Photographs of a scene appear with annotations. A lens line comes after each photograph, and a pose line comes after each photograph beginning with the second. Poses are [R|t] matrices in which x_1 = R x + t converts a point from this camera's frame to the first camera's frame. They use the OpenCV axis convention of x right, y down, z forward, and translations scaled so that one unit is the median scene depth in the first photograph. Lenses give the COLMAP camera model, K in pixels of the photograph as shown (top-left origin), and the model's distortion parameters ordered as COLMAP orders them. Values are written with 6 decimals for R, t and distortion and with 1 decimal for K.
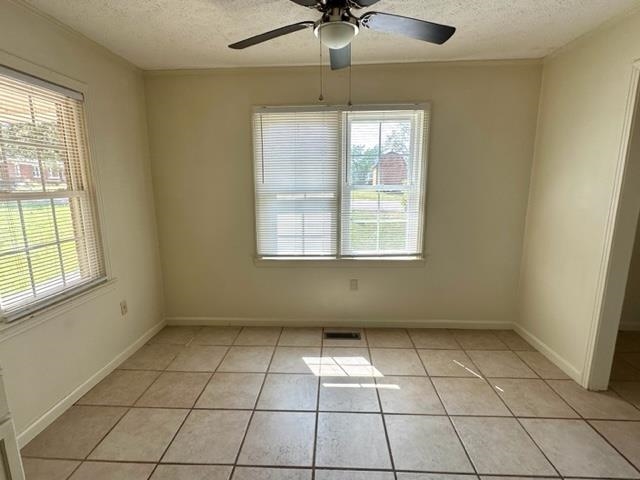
lens RADIAL K [[314.1, 0, 318.7], [0, 314.1, 238.3], [0, 0, 1]] dist [-0.015238, -0.000461]
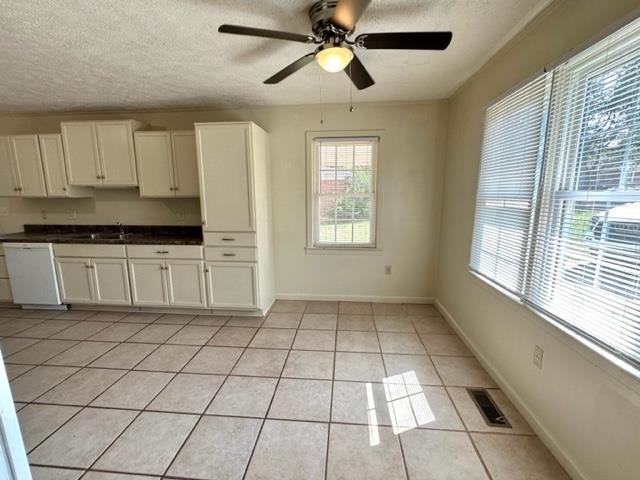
lens RADIAL K [[282.7, 0, 319.1], [0, 282.7, 243.5], [0, 0, 1]] dist [0.001113, -0.000059]
pose [[-0.027557, 0.187565, -0.981866, 0.670029], [-0.168954, 0.967233, 0.189511, -0.100402], [0.985239, 0.171112, 0.005035, 0.598301]]
